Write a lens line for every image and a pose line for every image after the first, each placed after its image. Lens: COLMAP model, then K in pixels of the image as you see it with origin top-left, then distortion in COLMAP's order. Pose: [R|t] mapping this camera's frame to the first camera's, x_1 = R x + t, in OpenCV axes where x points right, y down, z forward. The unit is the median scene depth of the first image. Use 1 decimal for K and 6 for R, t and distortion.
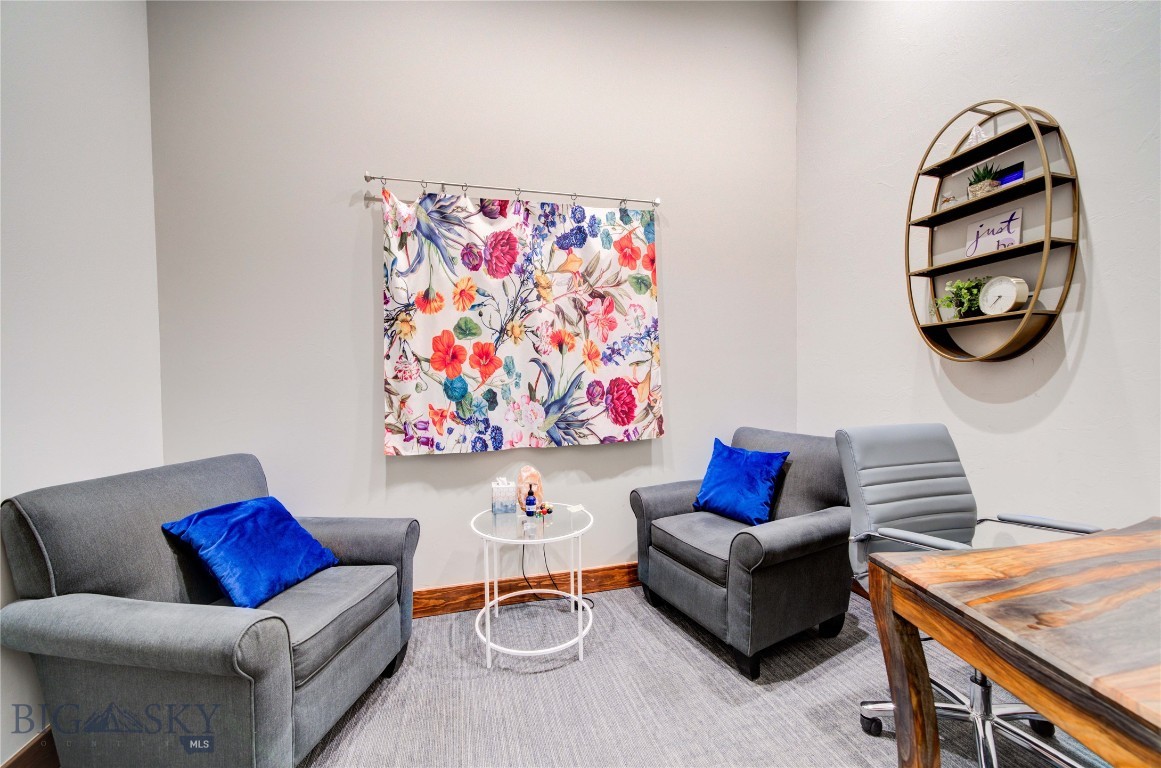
lens RADIAL K [[433.6, 0, 584.9], [0, 433.6, 373.1], [0, 0, 1]] dist [-0.018092, 0.000134]
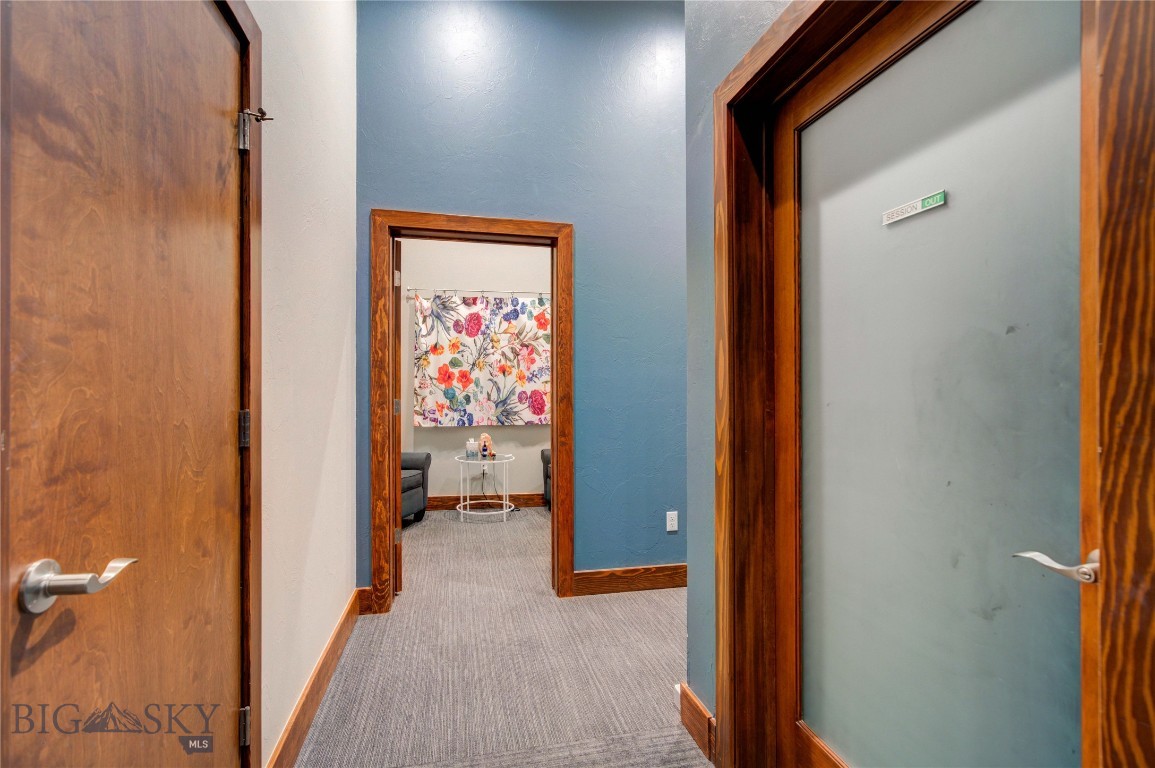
lens RADIAL K [[537.5, 0, 574.0], [0, 537.5, 393.4], [0, 0, 1]] dist [0.001645, -0.000215]
pose [[0.996853, 0.020615, -0.076542, 0.440155], [-0.019292, 0.999652, 0.017983, -0.018936], [0.076886, -0.016450, 0.996904, -1.353380]]
